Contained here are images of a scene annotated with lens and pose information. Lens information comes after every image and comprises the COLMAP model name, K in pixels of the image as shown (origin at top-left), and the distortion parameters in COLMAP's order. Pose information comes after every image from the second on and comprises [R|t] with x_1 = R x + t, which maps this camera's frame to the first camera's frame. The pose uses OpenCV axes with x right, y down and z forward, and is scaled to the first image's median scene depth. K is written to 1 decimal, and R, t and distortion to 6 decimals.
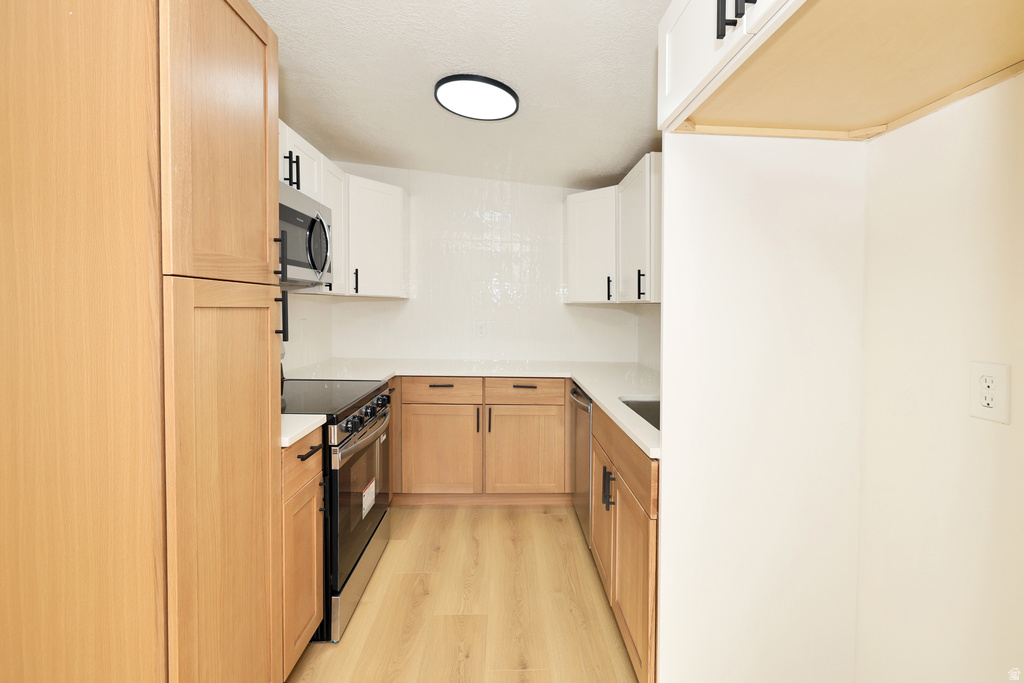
lens RADIAL K [[431.0, 0, 516.1], [0, 431.0, 327.7], [0, 0, 1]] dist [0.000094, -0.000485]
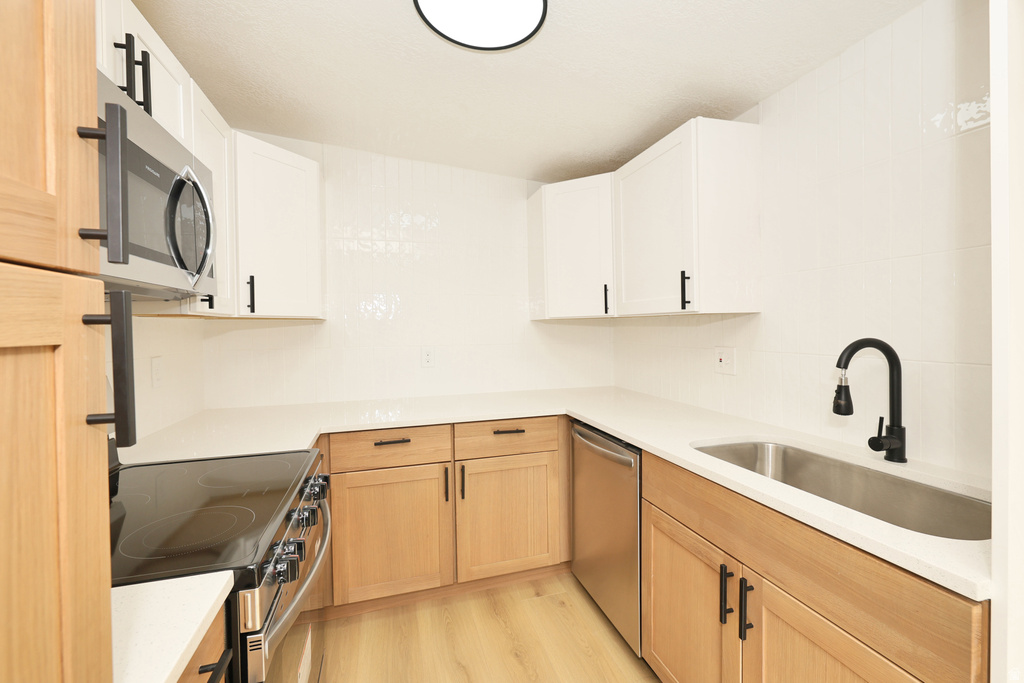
lens RADIAL K [[418.0, 0, 514.1], [0, 418.0, 330.2], [0, 0, 1]] dist [-0.002166, -0.000298]
pose [[0.964155, -0.035758, 0.262918, -0.155033], [0.045831, 0.998428, -0.032277, -0.015454], [-0.261351, 0.043169, 0.964278, 0.287809]]
